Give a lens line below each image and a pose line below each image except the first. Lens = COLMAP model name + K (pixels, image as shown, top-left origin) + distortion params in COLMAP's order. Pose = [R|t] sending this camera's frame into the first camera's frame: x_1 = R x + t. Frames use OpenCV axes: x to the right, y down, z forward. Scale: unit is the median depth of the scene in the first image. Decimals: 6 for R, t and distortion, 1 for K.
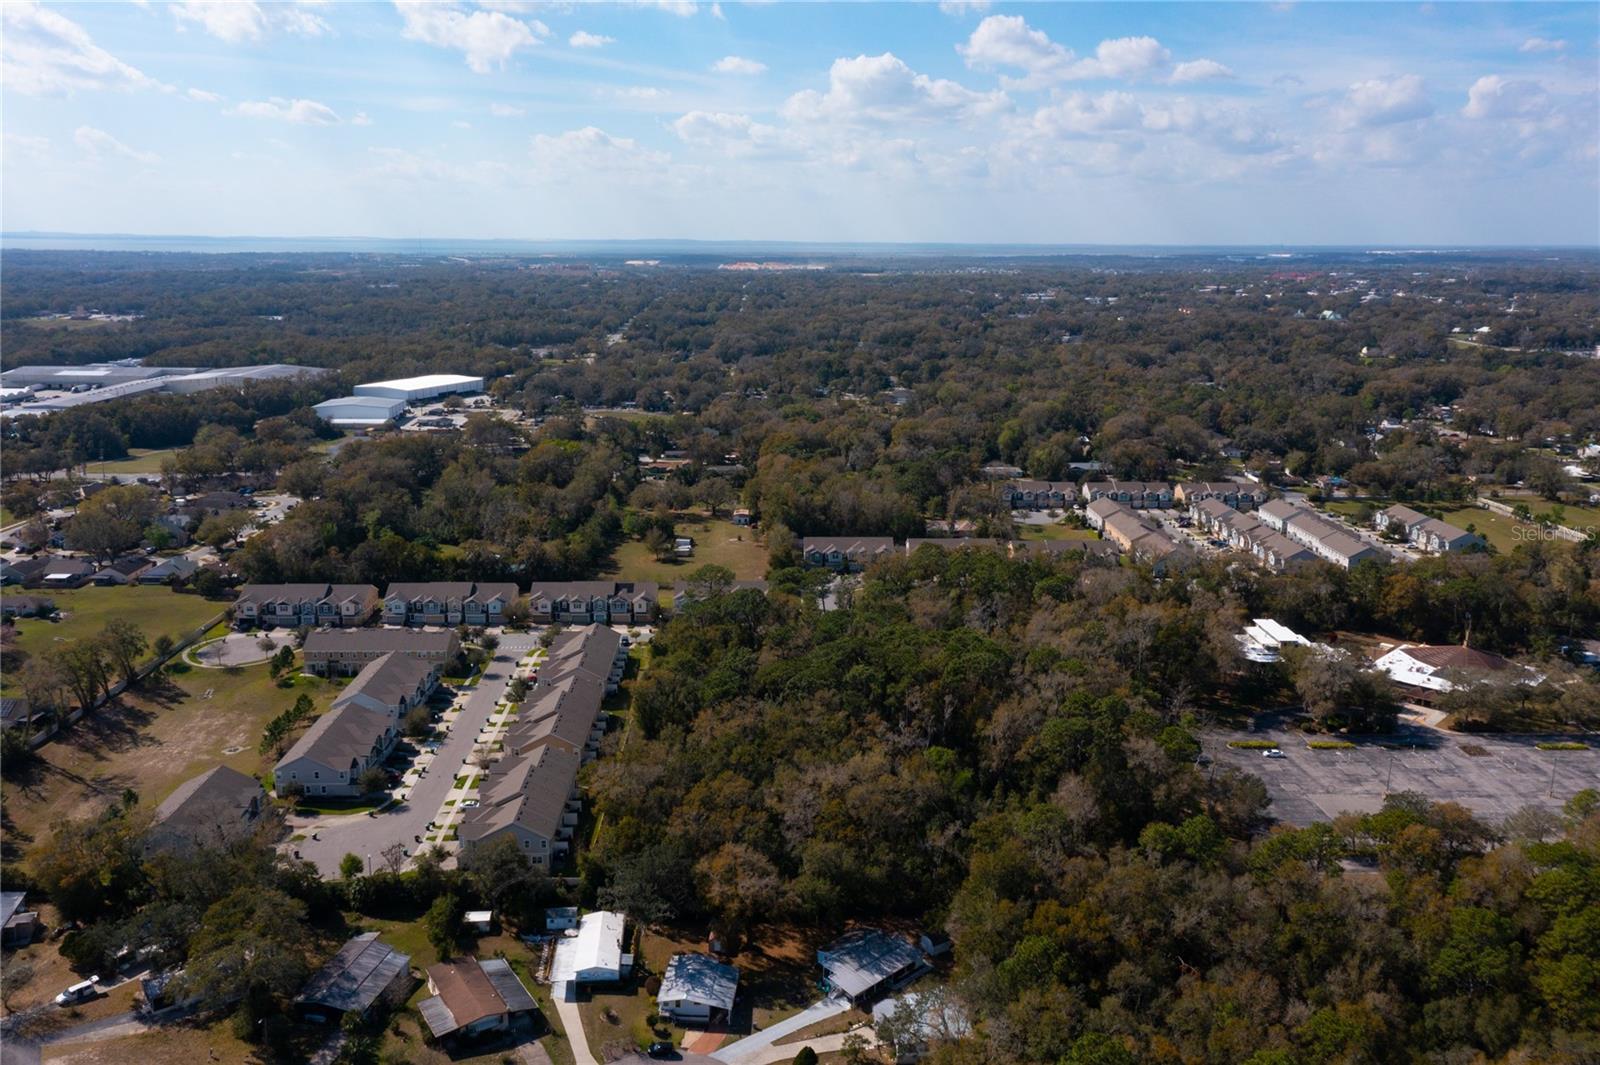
lens RADIAL K [[1302.7, 0, 801.6], [0, 1302.7, 509.2], [0, 0, 1]] dist [0.005662, 0.087199]
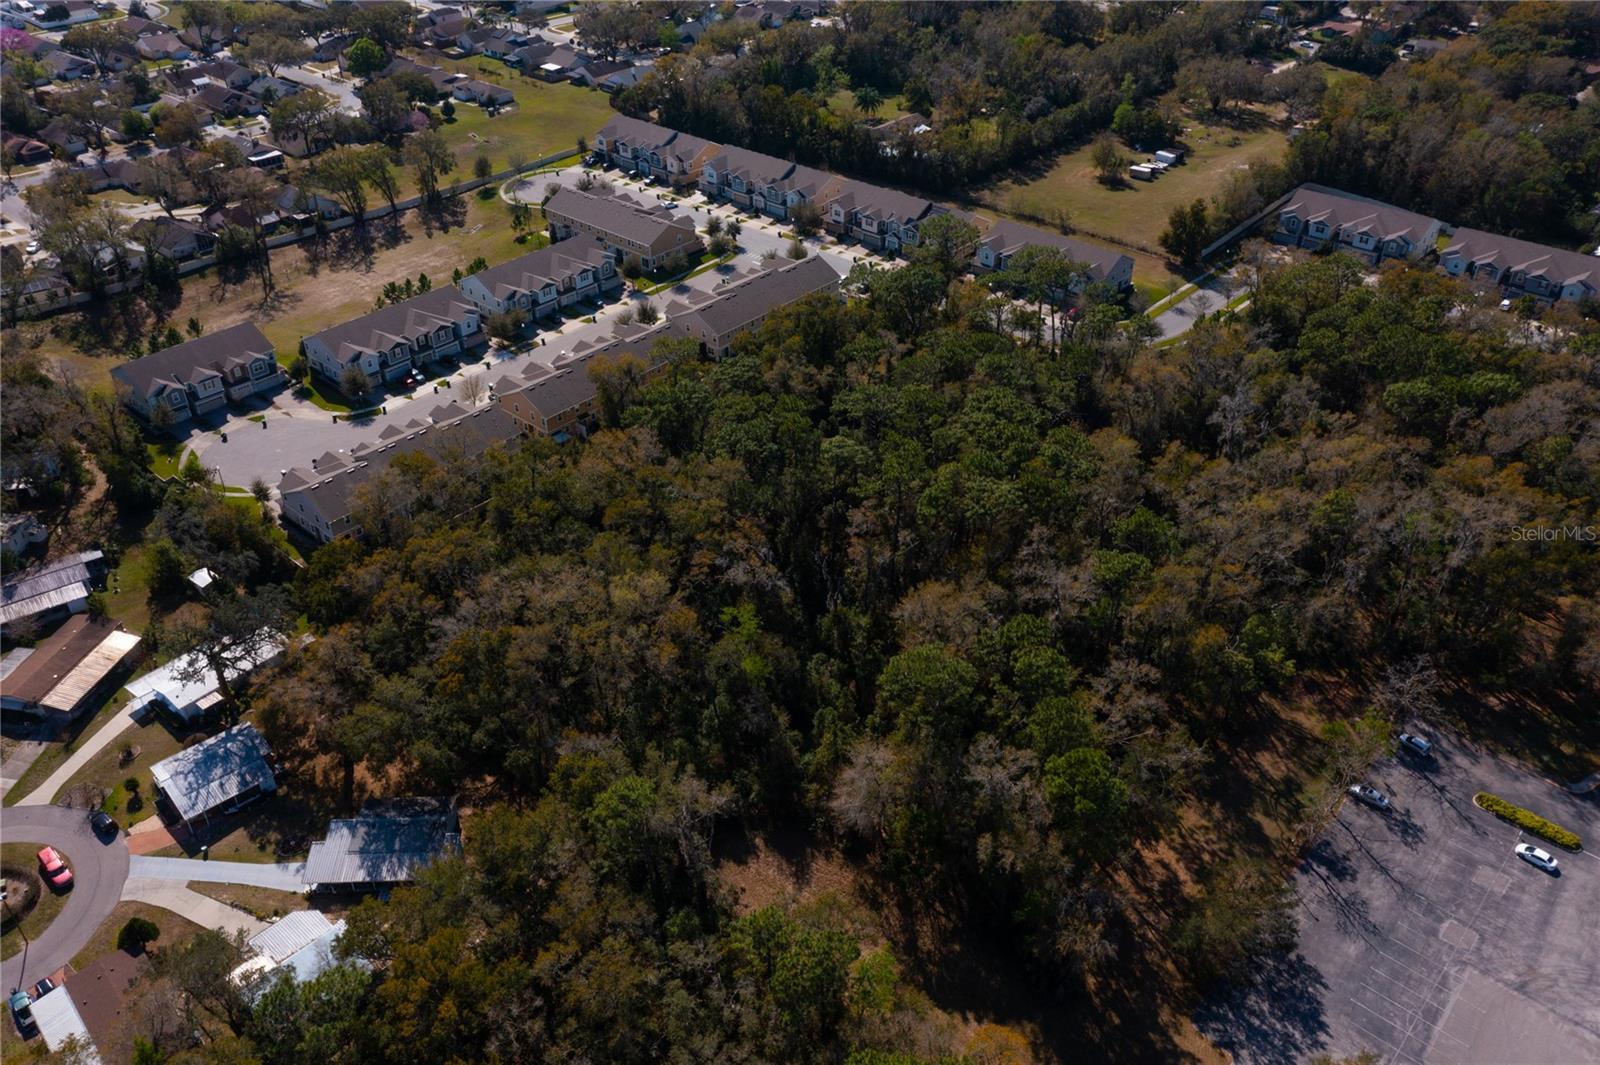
lens RADIAL K [[1302.7, 0, 801.6], [0, 1302.7, 509.2], [0, 0, 1]] dist [0.005662, 0.087199]
pose [[0.724304, 0.369085, -0.582374, 0.590419], [-0.126837, 0.901568, 0.413628, -0.166660], [0.677713, -0.225726, 0.699823, 0.690118]]
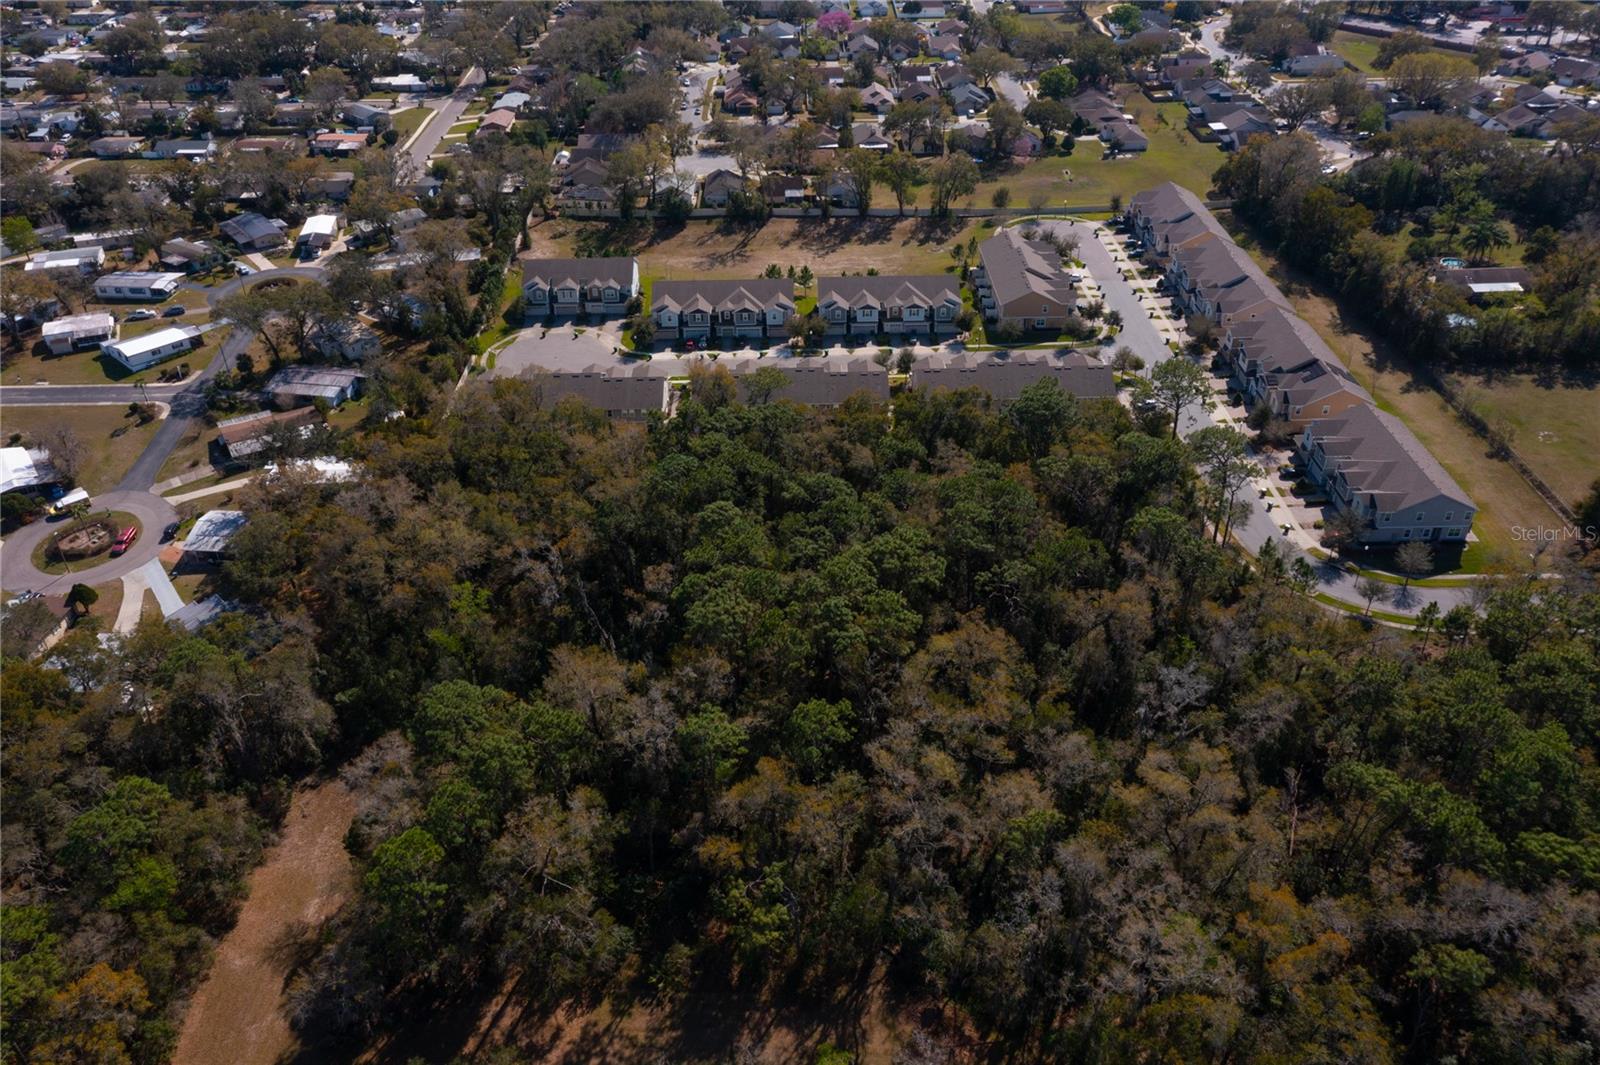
lens RADIAL K [[1302.7, 0, 801.6], [0, 1302.7, 509.2], [0, 0, 1]] dist [0.005662, 0.087199]
pose [[-0.020534, 0.520032, -0.853900, 0.815371], [-0.189007, 0.836660, 0.514078, -0.298059], [0.981761, 0.171949, 0.081110, 1.340420]]
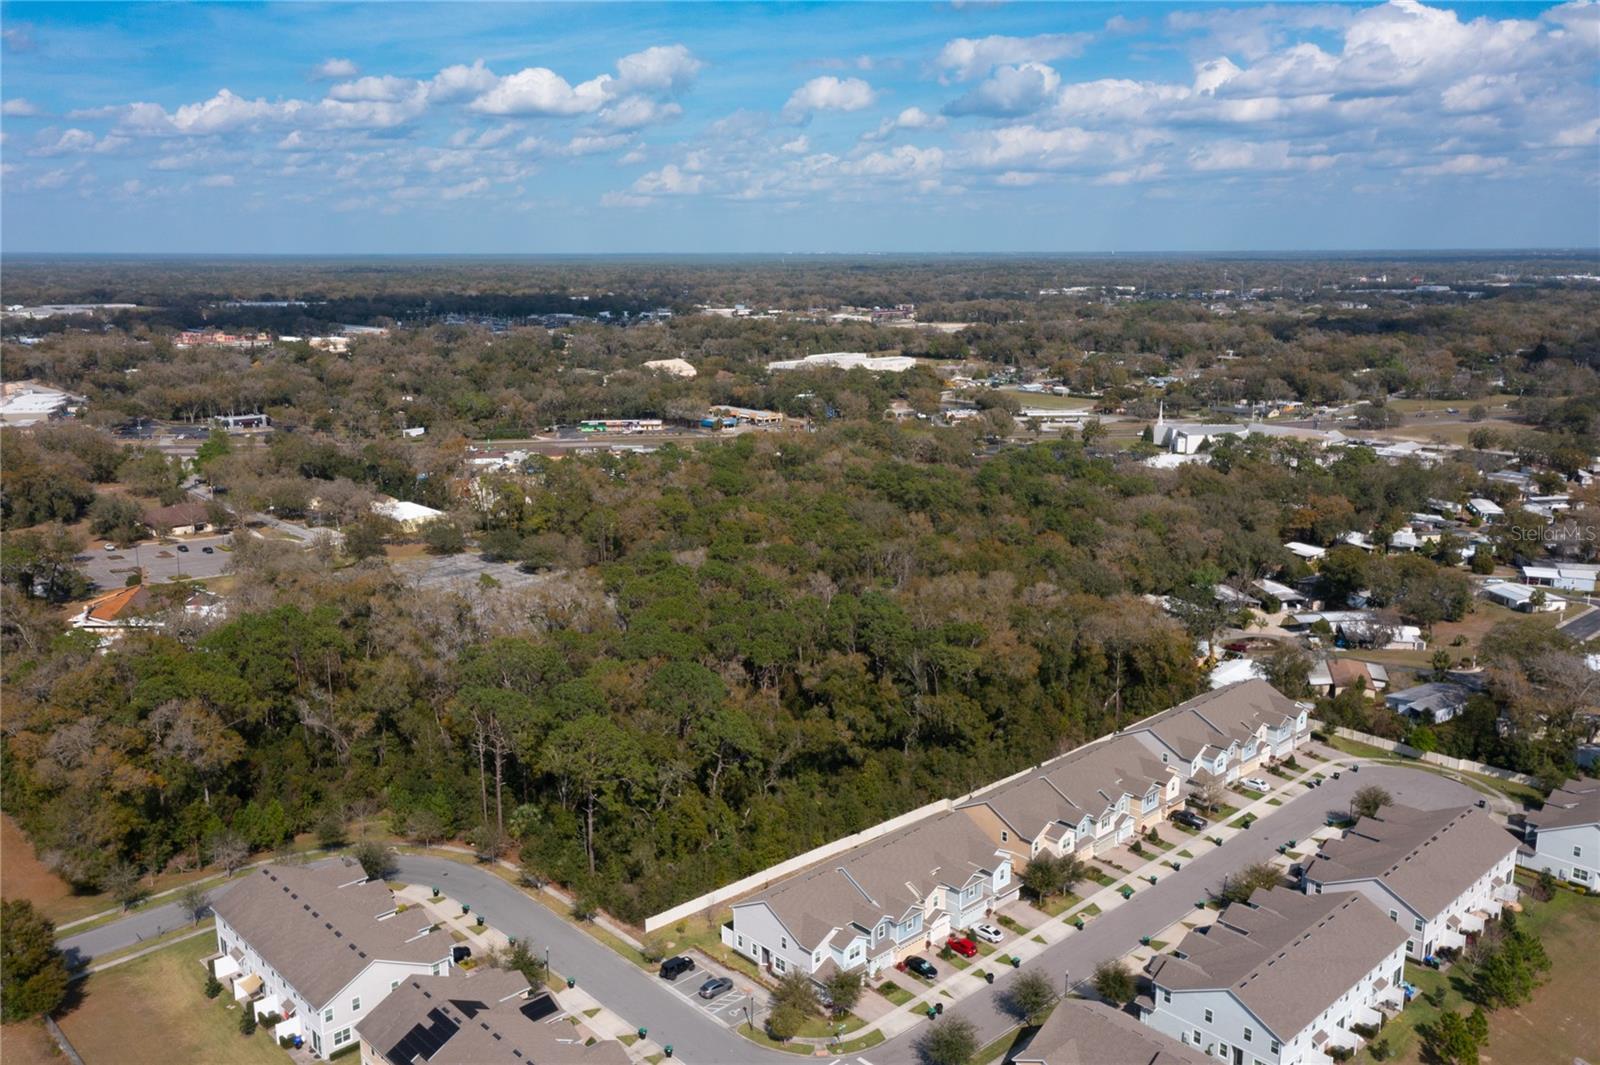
lens RADIAL K [[1266.7, 0, 795.5], [0, 1266.7, 599.3], [0, 0, 1]] dist [0.040603, 0.006360]
pose [[-0.663032, -0.211476, 0.718099, -0.762701], [0.147262, 0.903677, 0.402097, -0.299786], [-0.733964, 0.372351, -0.568025, 2.024387]]
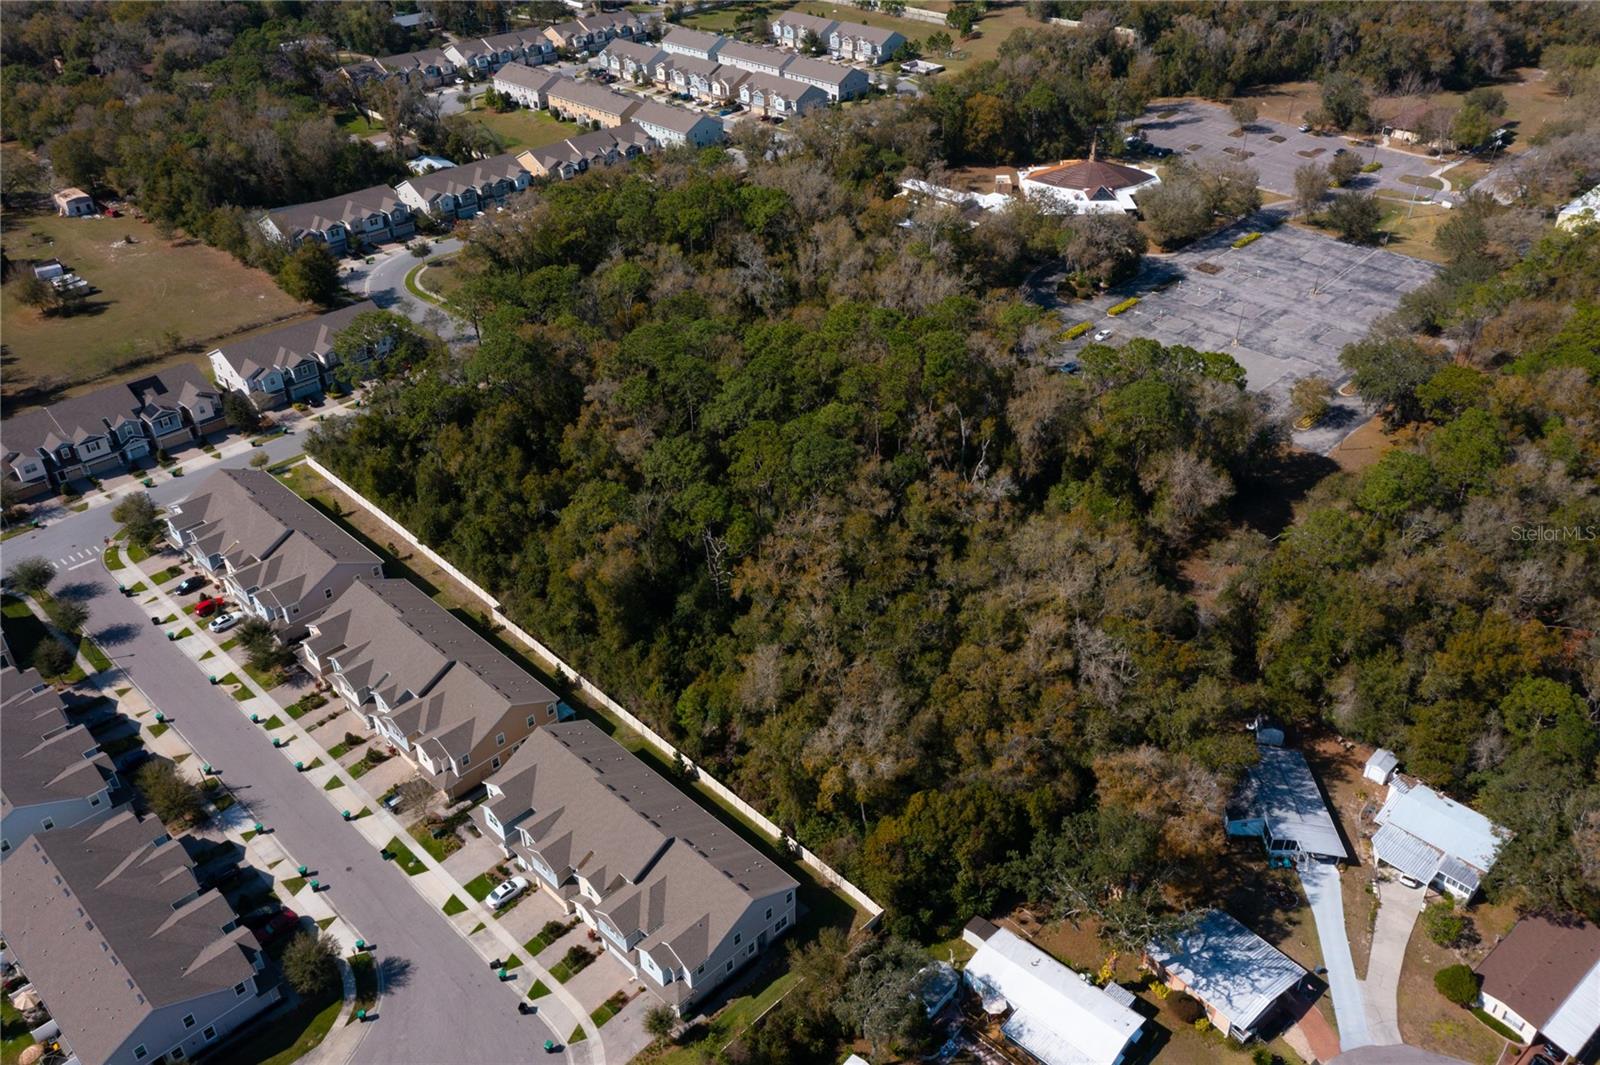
lens RADIAL K [[1272.4, 0, 798.9], [0, 1272.4, 527.4], [0, 0, 1]] dist [0.029522, 0.015477]
pose [[0.724658, -0.395497, 0.564316, -0.509526], [0.159401, 0.892902, 0.421091, -0.149015], [-0.670419, -0.215194, 0.710092, 0.705250]]
